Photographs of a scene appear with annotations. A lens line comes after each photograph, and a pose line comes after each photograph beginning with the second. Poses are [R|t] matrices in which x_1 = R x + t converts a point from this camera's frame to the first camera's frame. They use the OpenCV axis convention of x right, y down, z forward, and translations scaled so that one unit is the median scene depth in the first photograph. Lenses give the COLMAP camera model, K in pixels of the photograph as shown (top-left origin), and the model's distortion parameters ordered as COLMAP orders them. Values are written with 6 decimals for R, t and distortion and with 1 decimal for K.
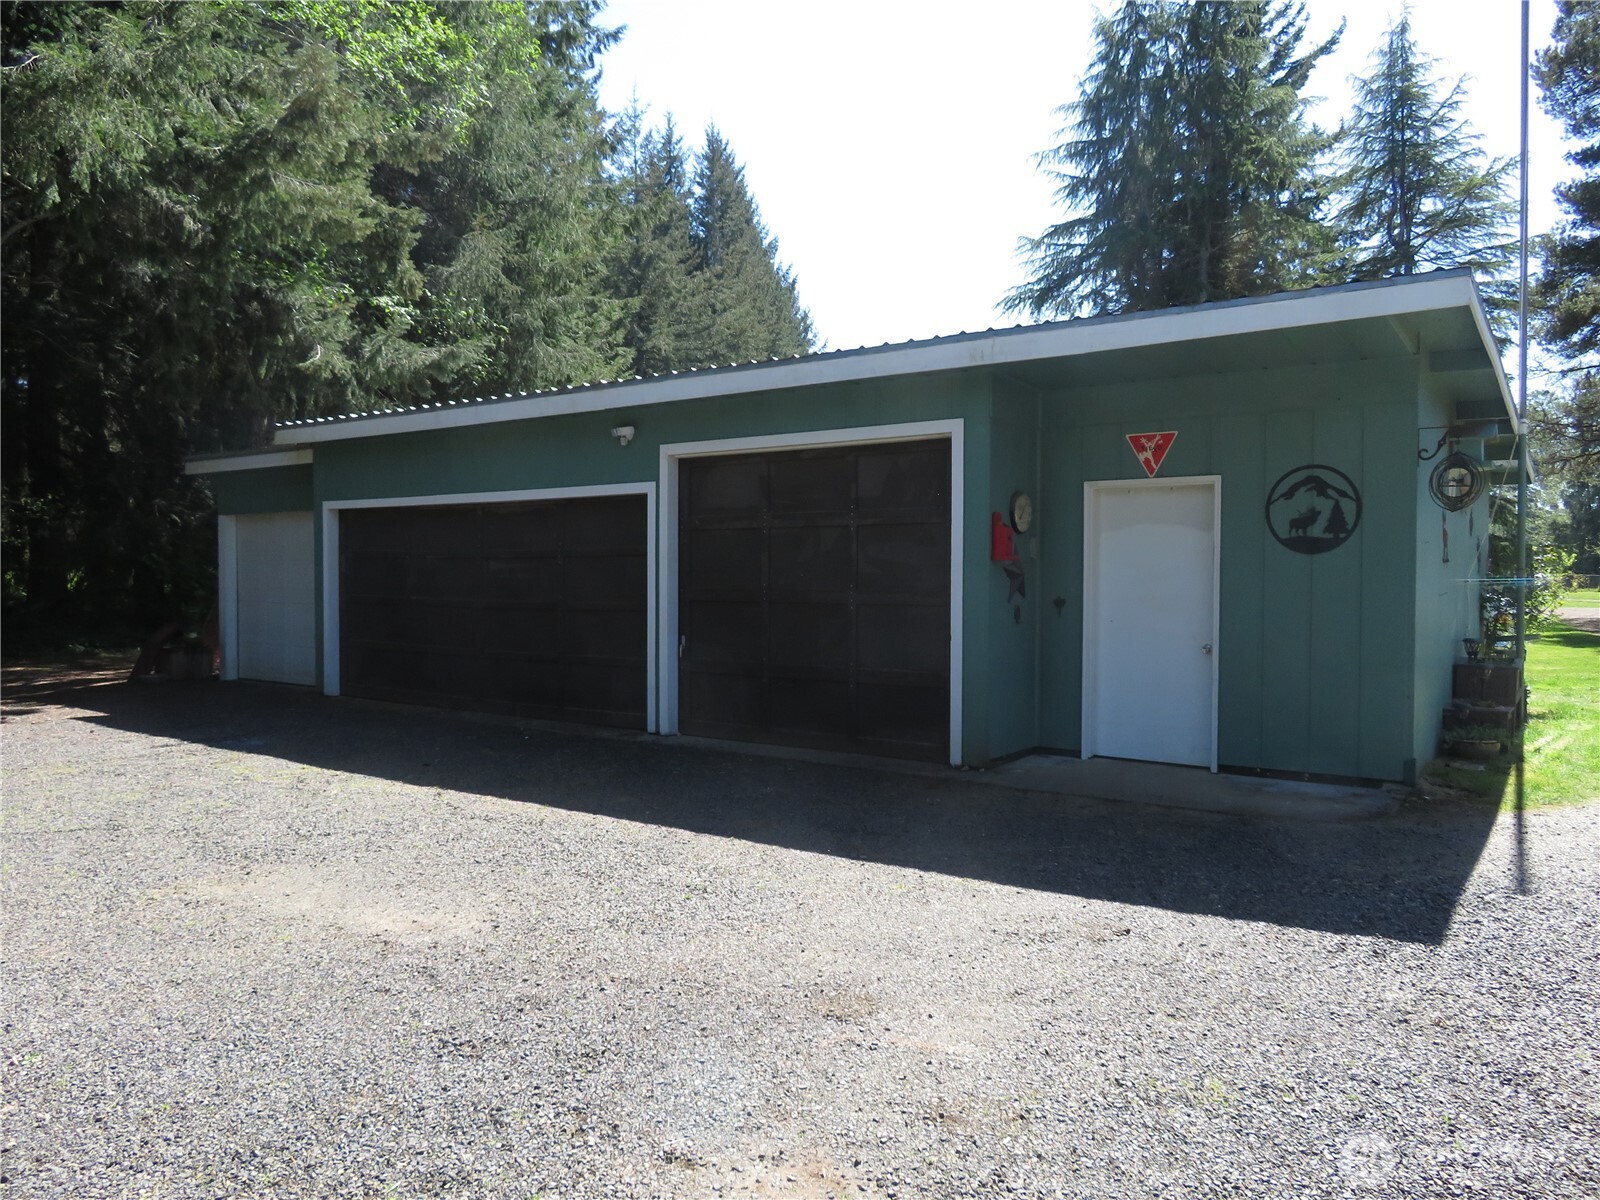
lens RADIAL K [[1152.3, 0, 800.0], [0, 1152.3, 600.0], [0, 0, 1]] dist [0.001294, 0.002199]
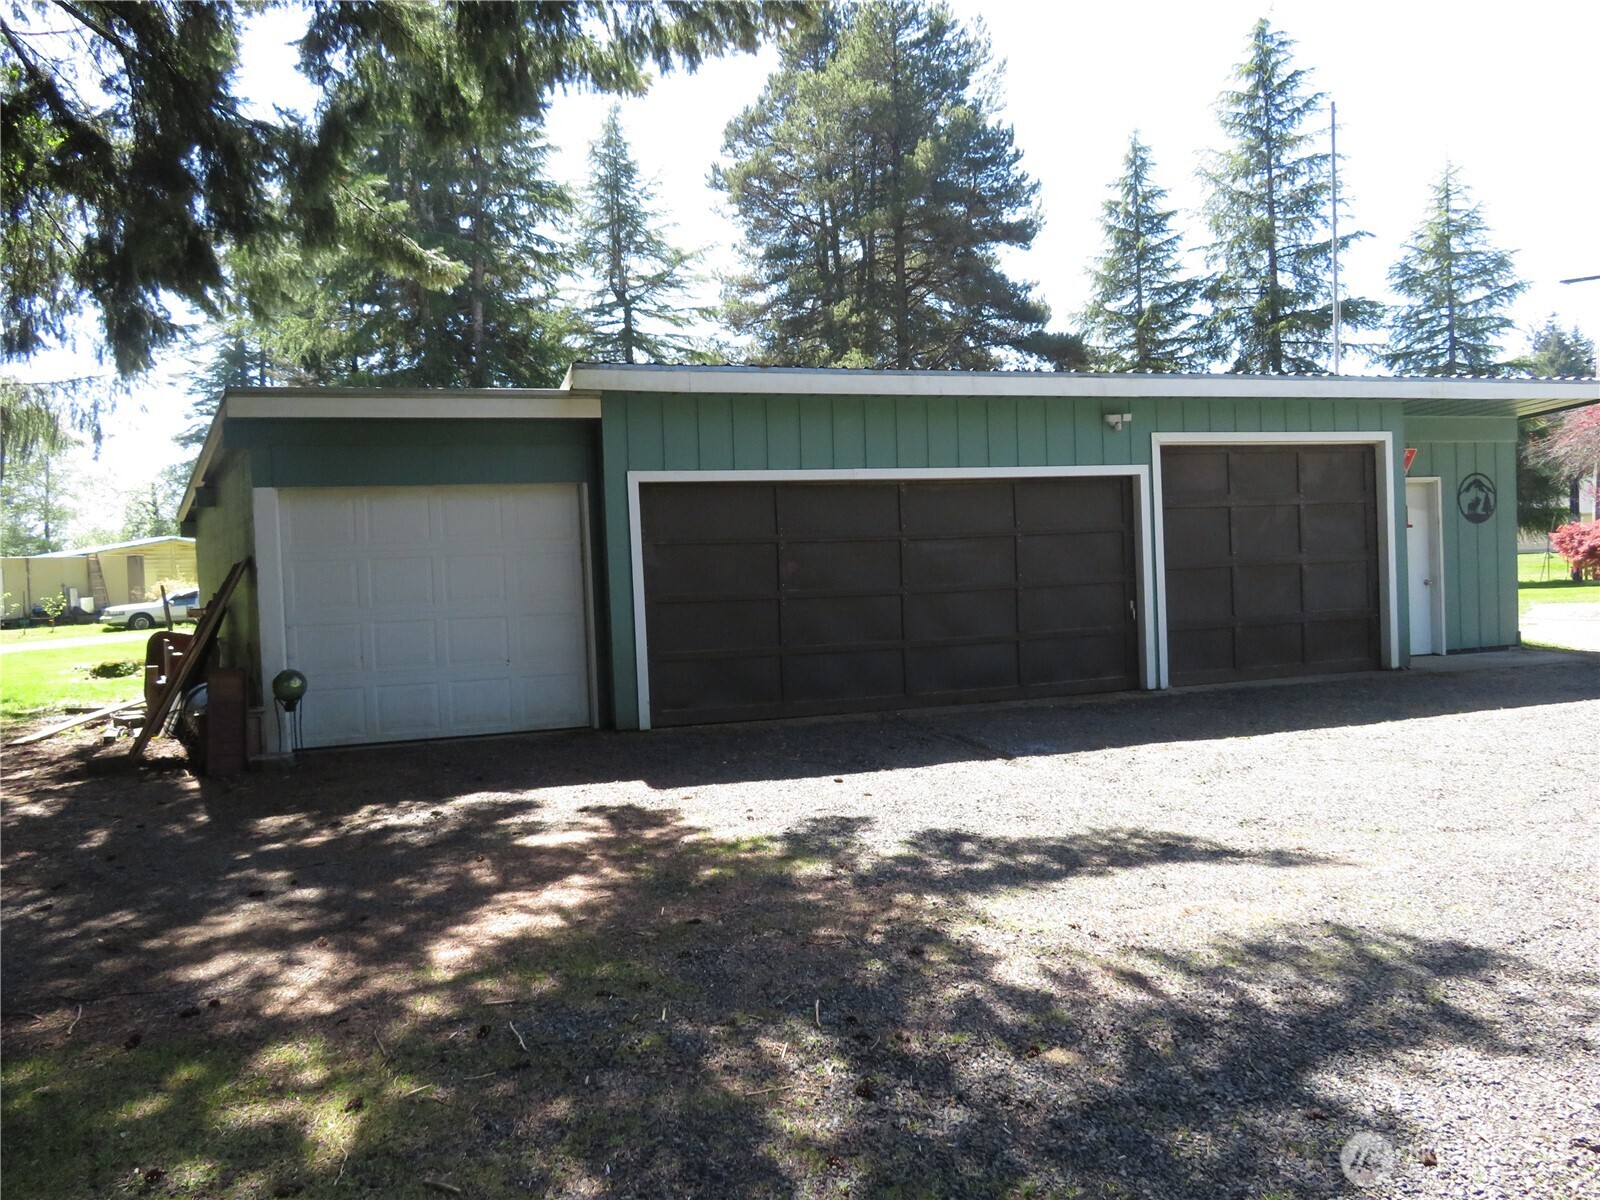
lens RADIAL K [[1152.3, 0, 800.0], [0, 1152.3, 600.0], [0, 0, 1]] dist [0.001294, 0.002199]
pose [[0.589931, -0.047924, 0.806030, -1.244061], [0.059844, 0.998087, 0.015544, -0.009409], [-0.805233, 0.039066, 0.591671, 0.619025]]
